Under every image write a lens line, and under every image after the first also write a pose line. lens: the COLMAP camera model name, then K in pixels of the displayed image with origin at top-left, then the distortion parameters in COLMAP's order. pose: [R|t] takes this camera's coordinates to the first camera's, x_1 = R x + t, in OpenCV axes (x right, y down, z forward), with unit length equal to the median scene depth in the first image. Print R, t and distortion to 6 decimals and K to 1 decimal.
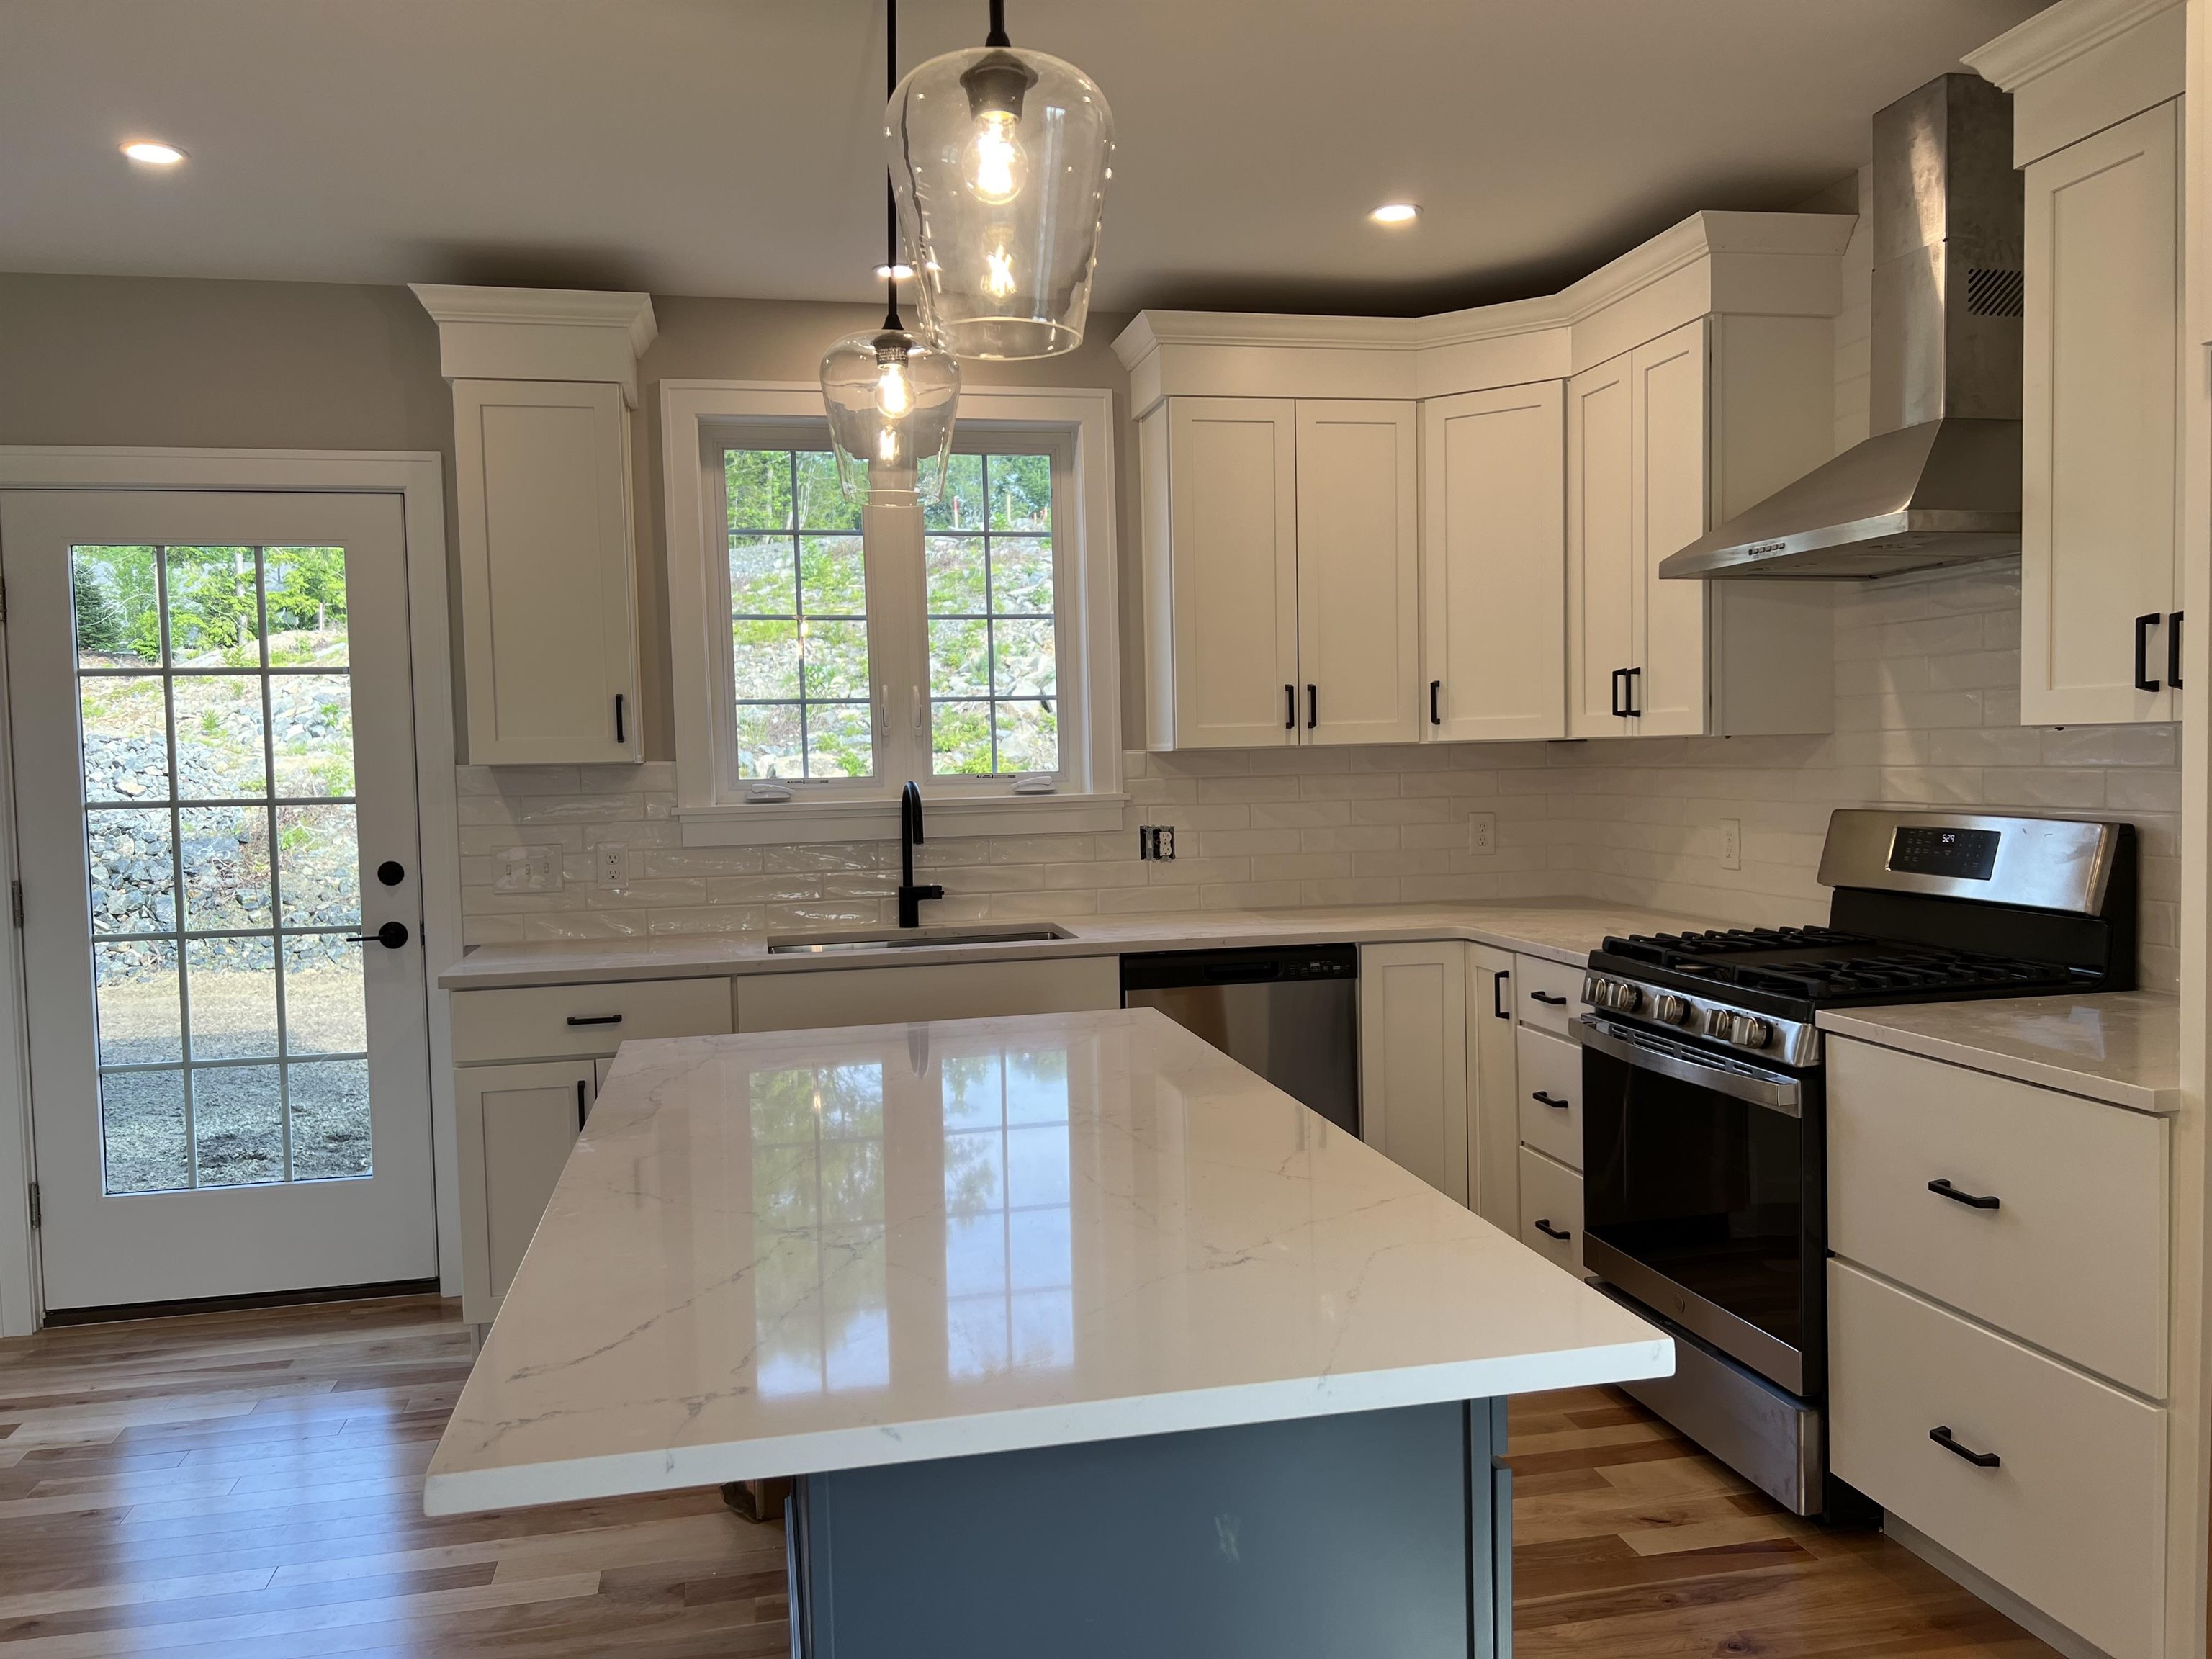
lens RADIAL K [[1661.6, 0, 1109.8], [0, 1661.6, 845.5], [0, 0, 1]] dist [0.067537, -0.068643]
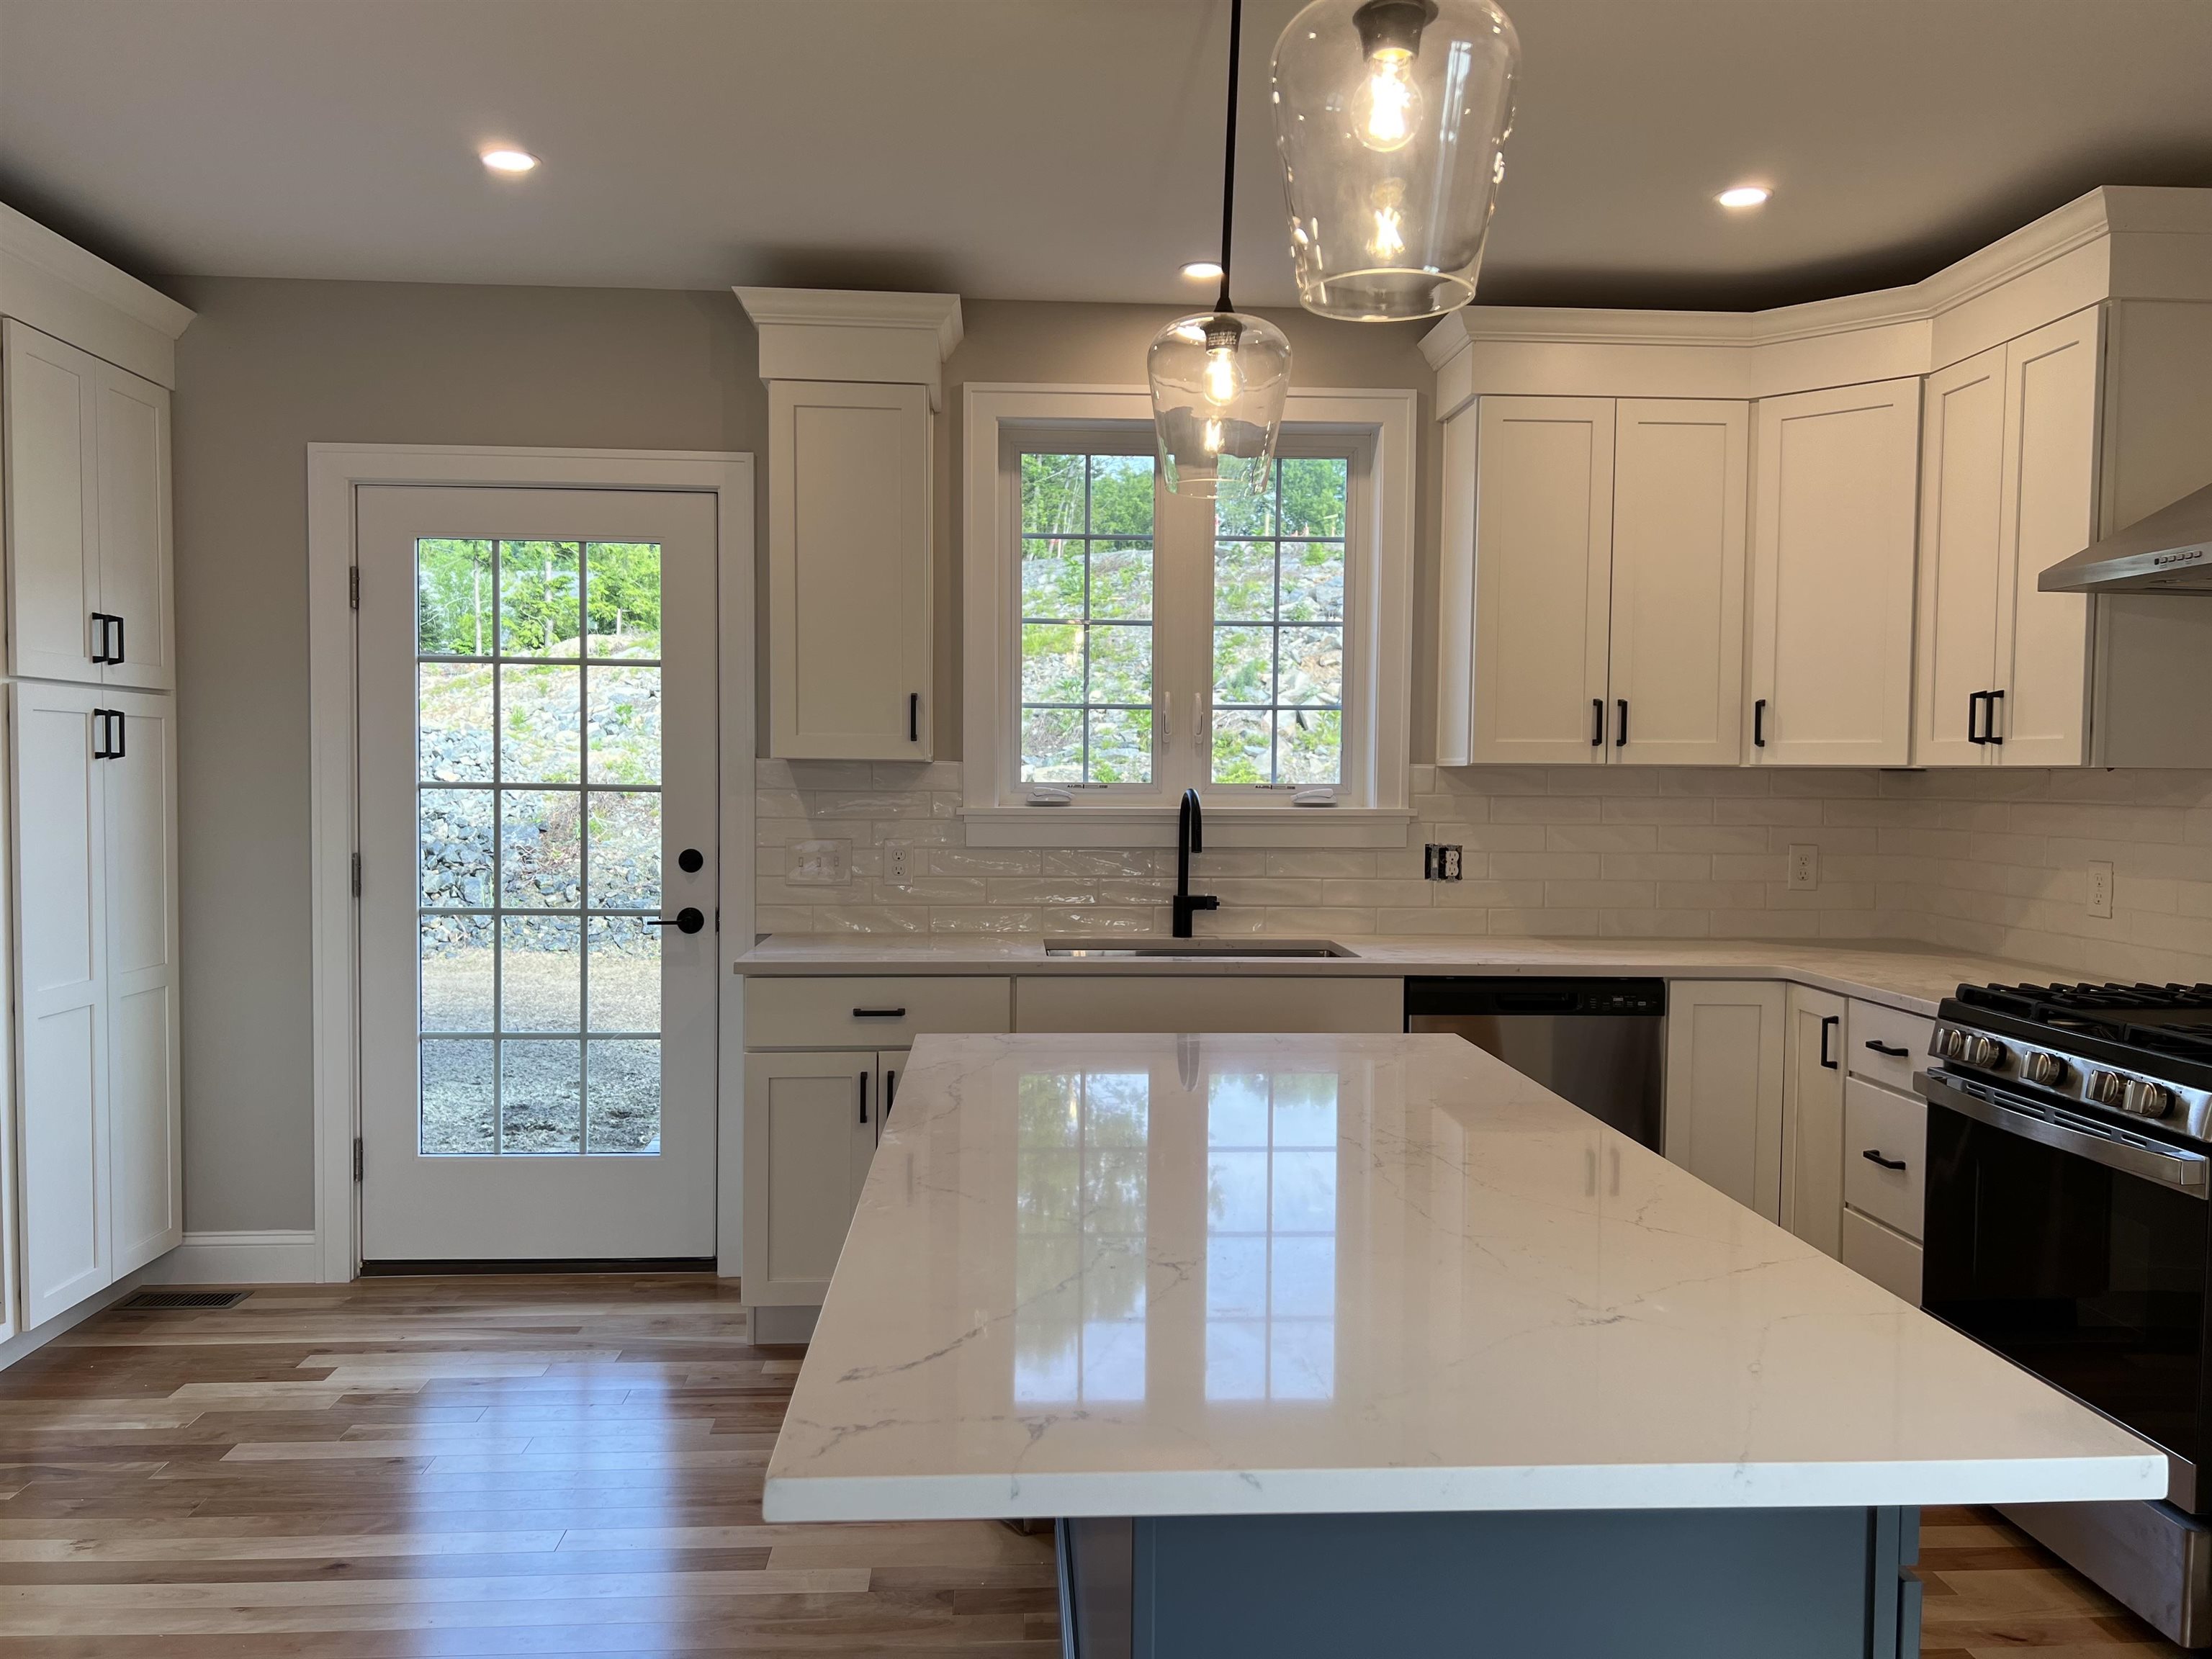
lens RADIAL K [[1661.6, 0, 1106.4], [0, 1661.6, 845.1], [0, 0, 1]] dist [0.067537, -0.068643]
pose [[0.988228, 0.039668, -0.147758, -0.025430], [-0.041302, 0.999115, -0.008004, 0.005020], [0.147310, 0.014012, 0.988991, 0.024955]]
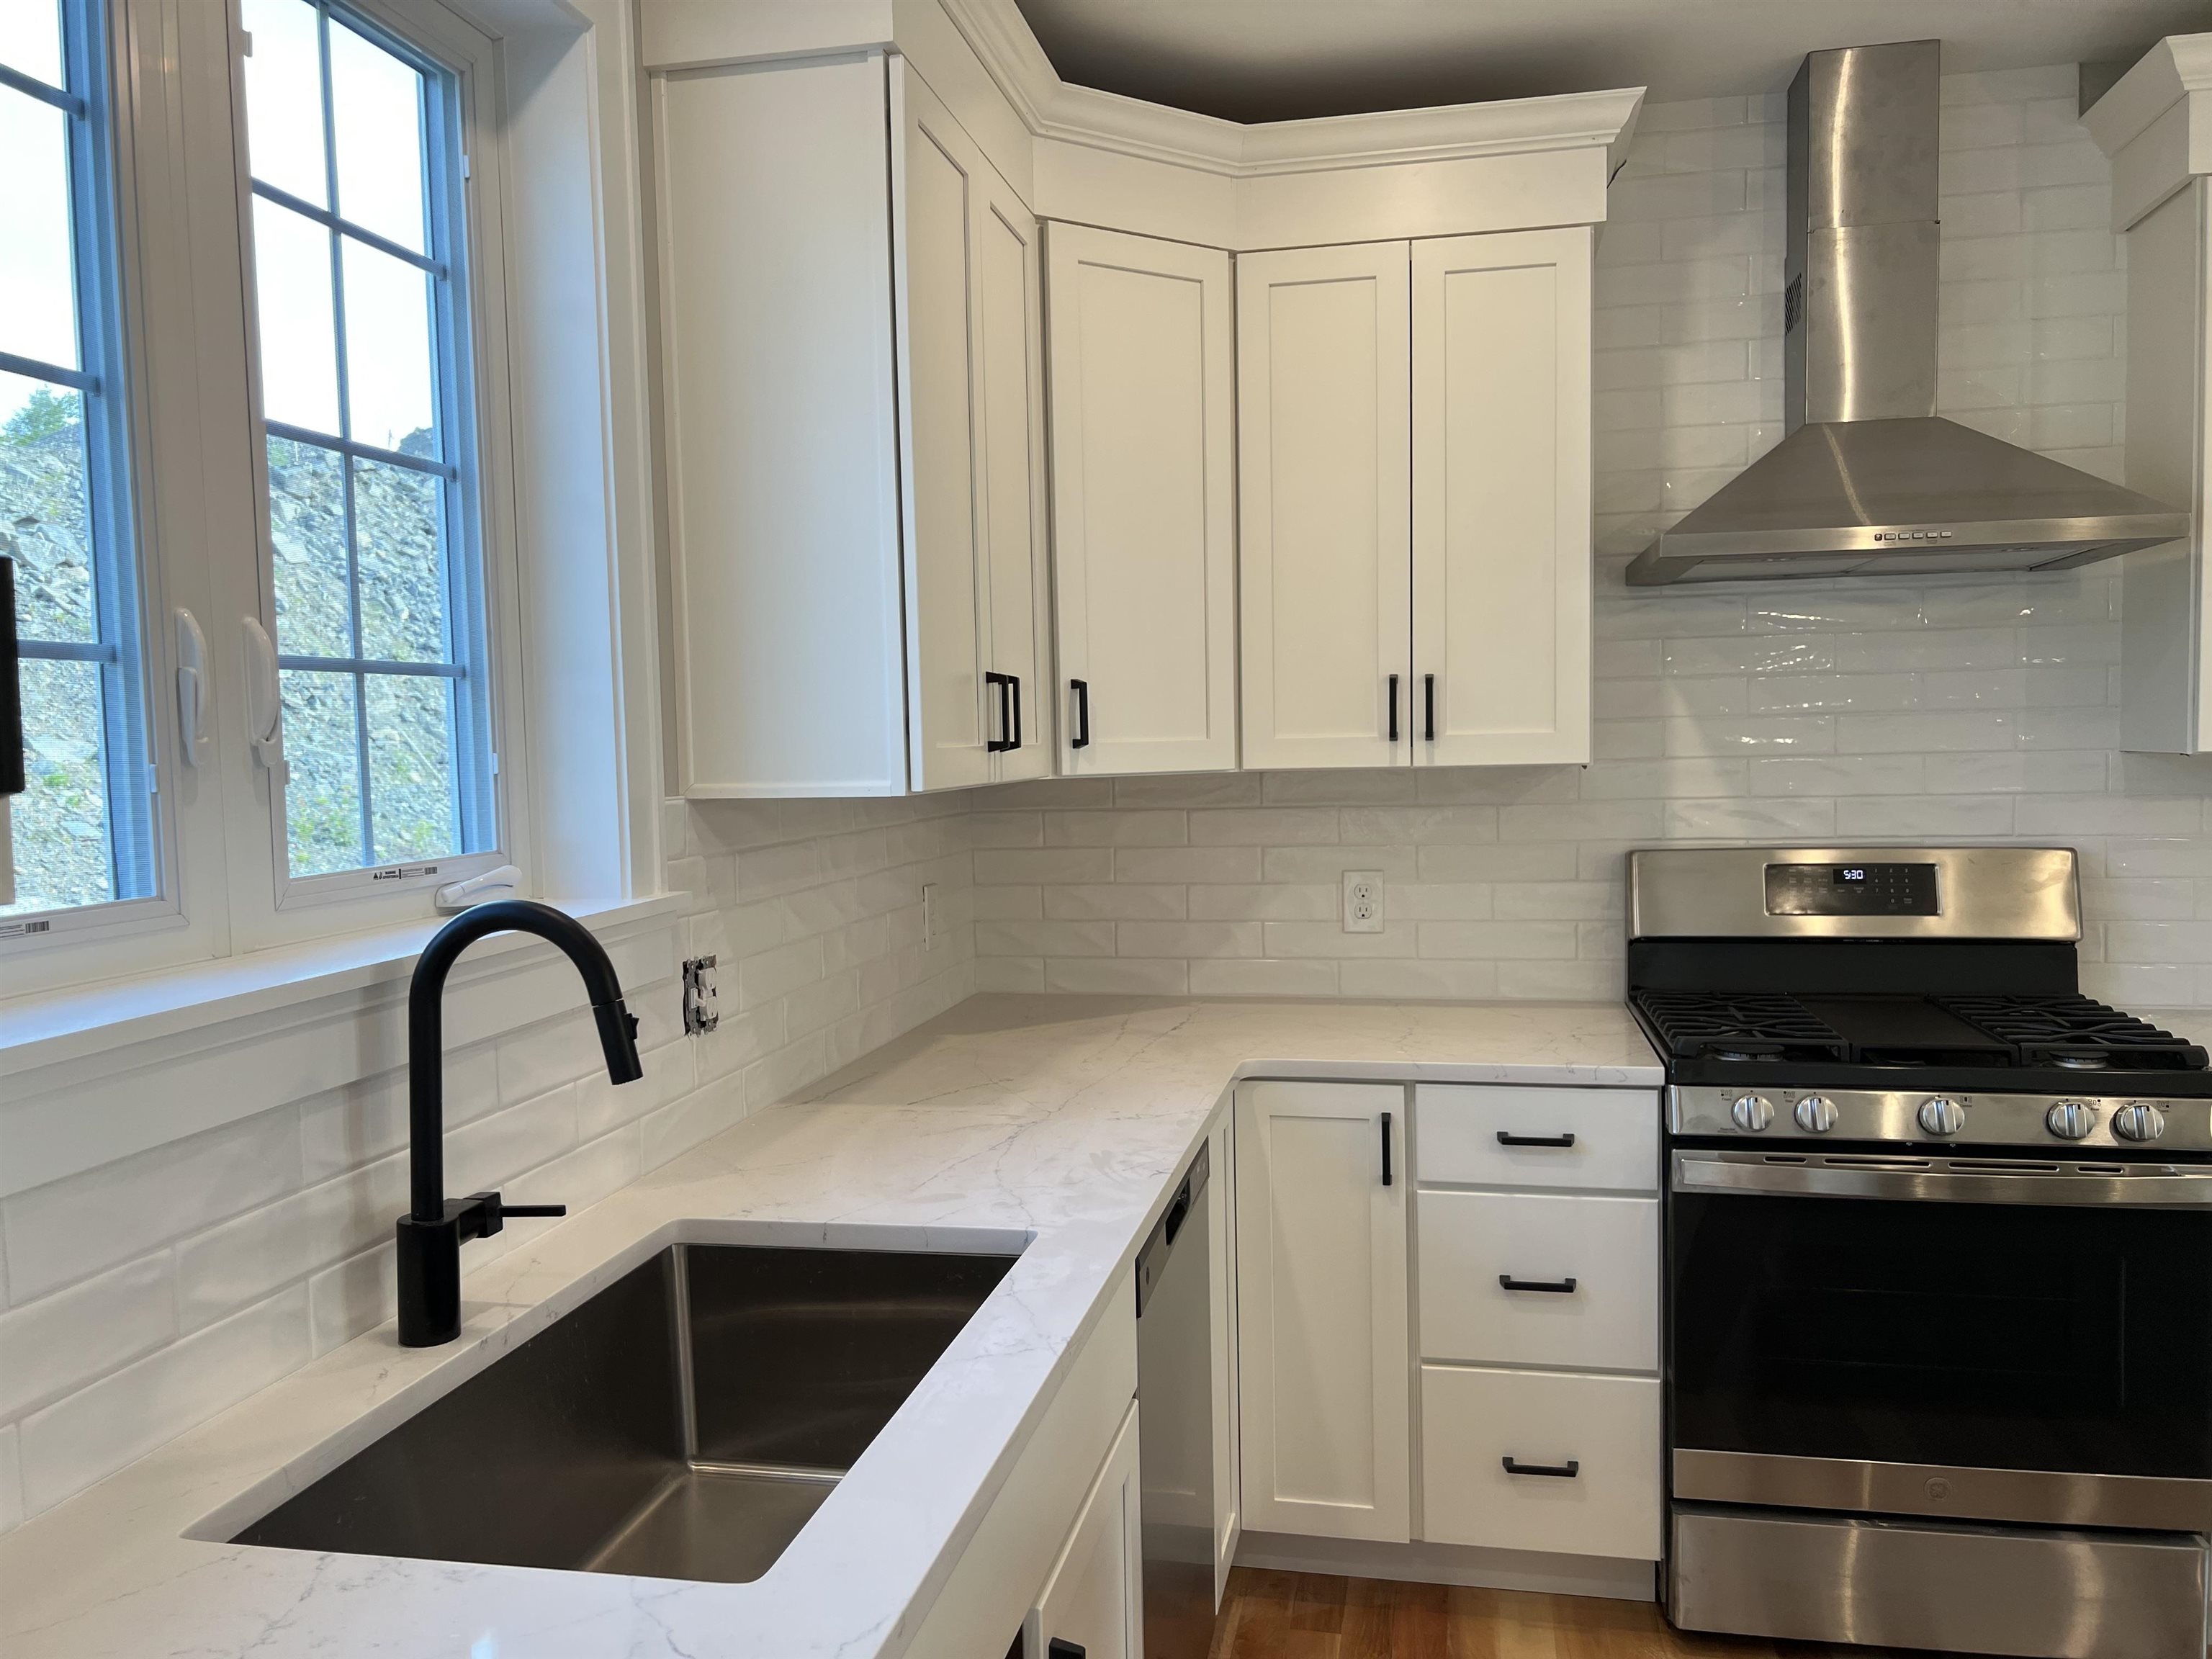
lens RADIAL K [[1661.6, 0, 1091.3], [0, 1661.6, 834.4], [0, 0, 1]] dist [0.067537, -0.068643]
pose [[0.398709, -0.037270, 0.916320, -0.416069], [0.063573, 0.997893, 0.012926, -0.052731], [-0.914871, 0.053100, 0.400238, 0.826968]]
